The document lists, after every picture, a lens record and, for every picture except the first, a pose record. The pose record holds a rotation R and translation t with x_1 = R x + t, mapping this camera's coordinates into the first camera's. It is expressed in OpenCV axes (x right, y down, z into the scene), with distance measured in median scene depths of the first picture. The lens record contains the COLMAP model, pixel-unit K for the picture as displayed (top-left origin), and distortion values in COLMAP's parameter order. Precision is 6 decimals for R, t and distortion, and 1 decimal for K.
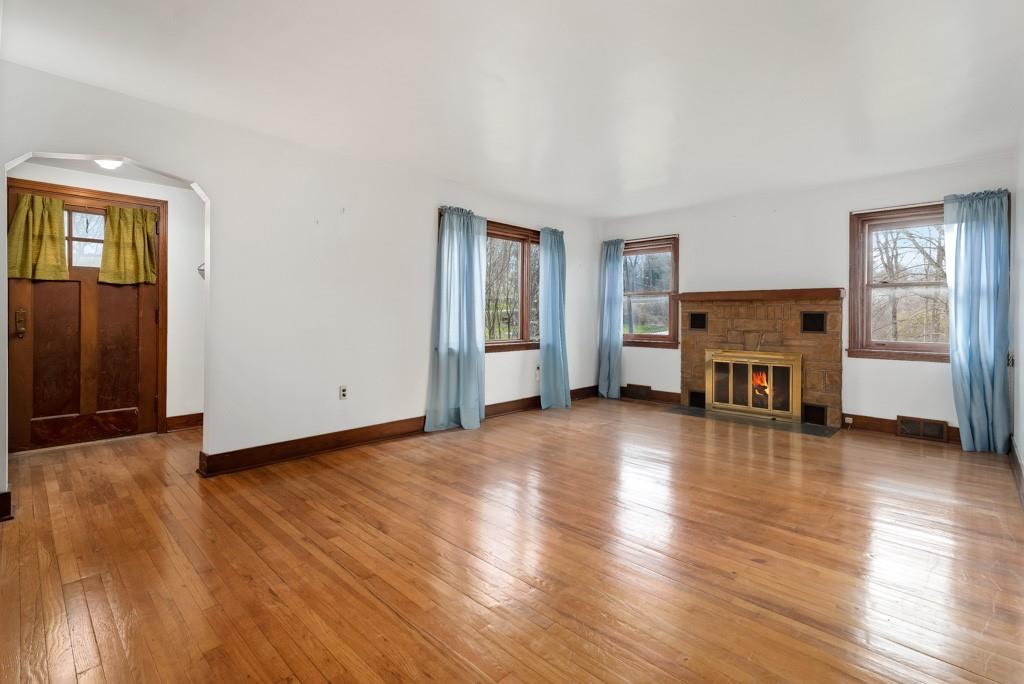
lens RADIAL K [[473.7, 0, 509.5], [0, 473.7, 319.0], [0, 0, 1]] dist [0.012825, -0.000562]
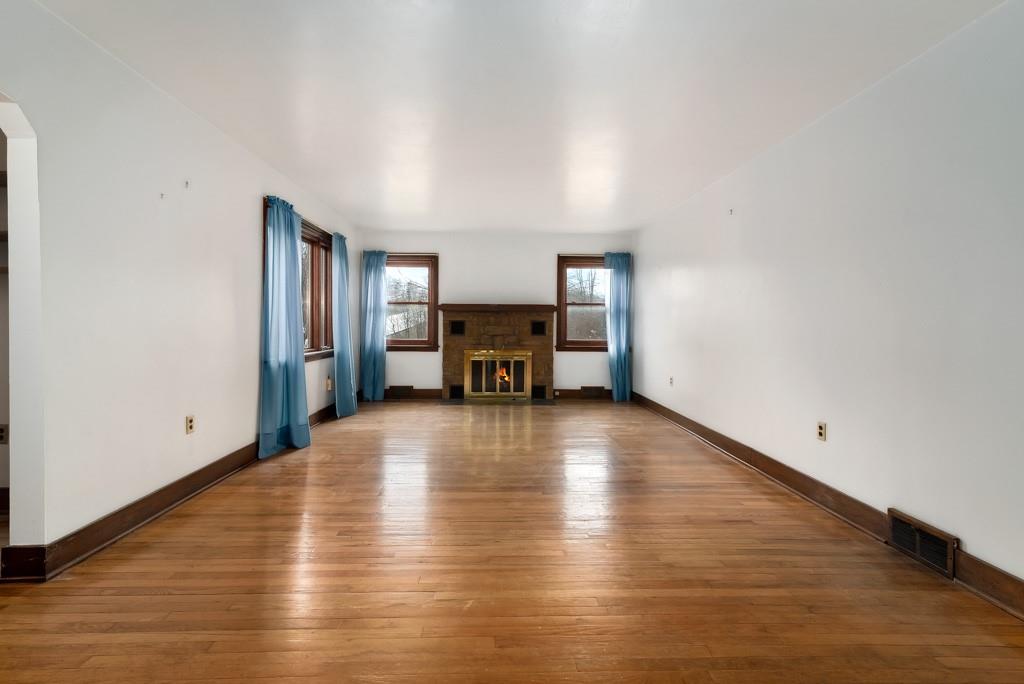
lens RADIAL K [[461.0, 0, 512.0], [0, 461.0, 342.0], [0, 0, 1]] dist [0.012190, -0.000110]
pose [[0.701609, -0.028131, 0.712006, -0.387329], [0.002019, 0.999295, 0.037492, -0.003322], [-0.712559, -0.024867, 0.701171, 0.080694]]
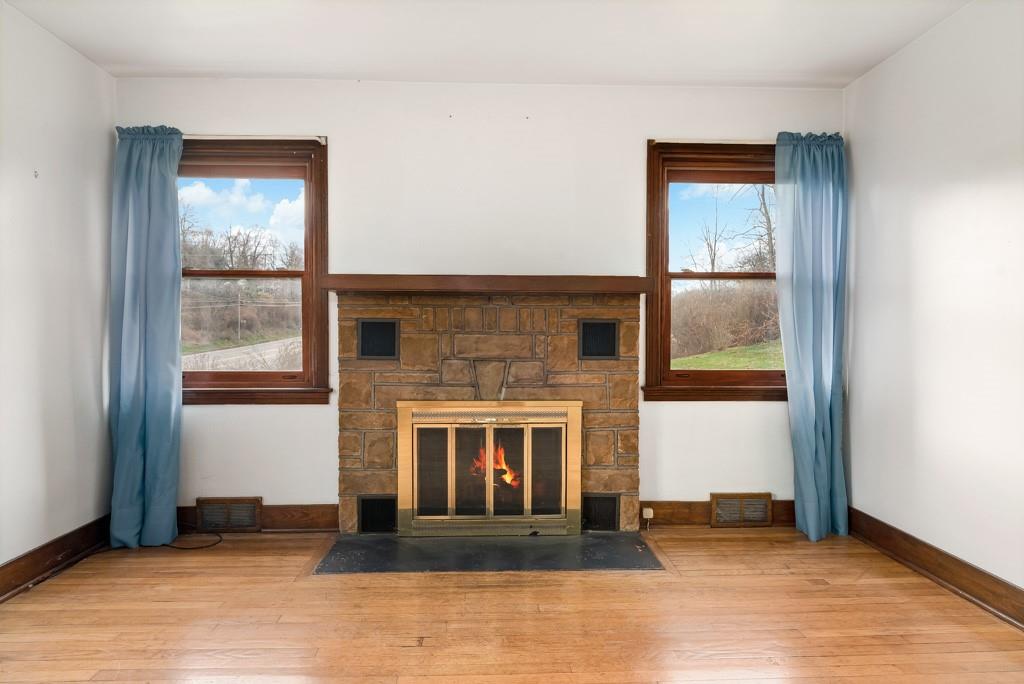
lens RADIAL K [[576.4, 0, 512.0], [0, 576.4, 342.0], [0, 0, 1]] dist [0.005181, 0.001446]
pose [[0.694120, -0.017245, 0.719653, 0.107721], [0.007689, 0.999834, 0.016543, -0.001119], [-0.719818, -0.005949, 0.694137, 0.599349]]
